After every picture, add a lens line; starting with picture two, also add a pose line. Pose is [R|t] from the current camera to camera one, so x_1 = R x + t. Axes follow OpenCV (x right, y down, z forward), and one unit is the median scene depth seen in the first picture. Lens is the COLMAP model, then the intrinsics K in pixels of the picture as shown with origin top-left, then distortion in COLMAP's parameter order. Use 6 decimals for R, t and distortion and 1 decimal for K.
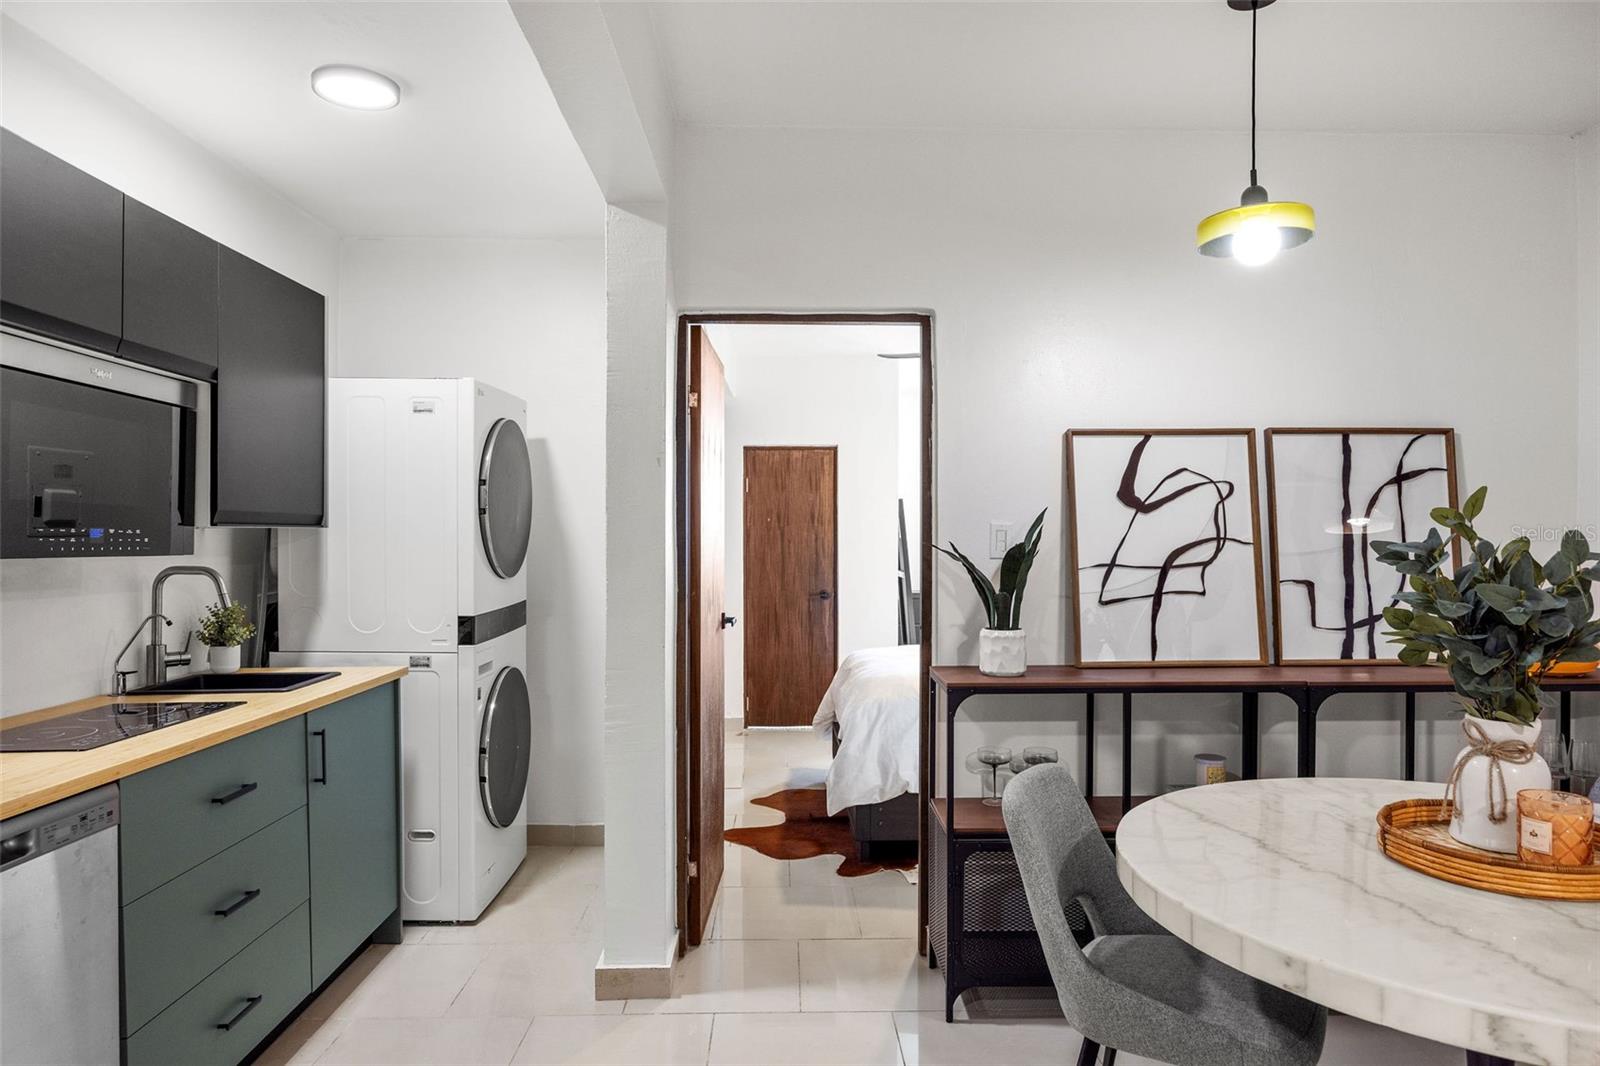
lens RADIAL K [[1054.2, 0, 800.9], [0, 1054.2, 543.3], [0, 0, 1]] dist [-0.007434, -0.002316]
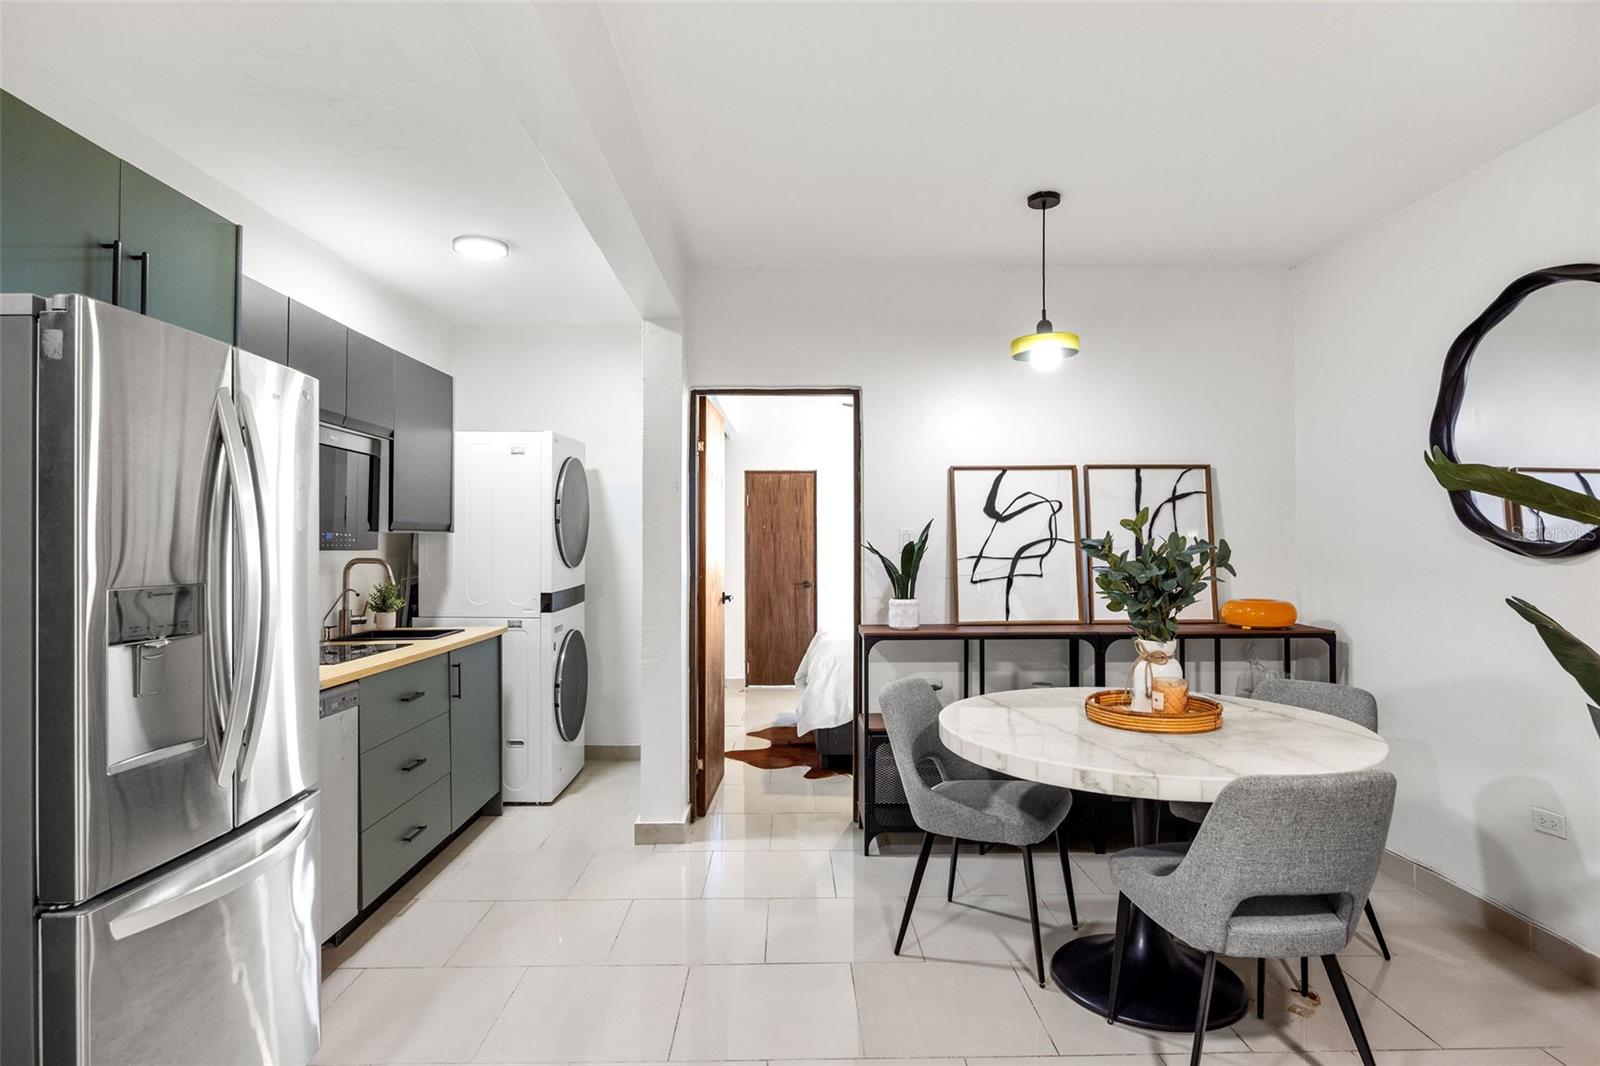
lens RADIAL K [[929.6, 0, 800.0], [0, 929.6, 533.0], [0, 0, 1]] dist [0.002784, 0.000327]
pose [[0.999958, -0.001359, -0.009072, 0.051129], [0.001217, 0.999878, -0.015559, 0.006905], [0.009092, 0.015547, 0.999838, -0.316499]]
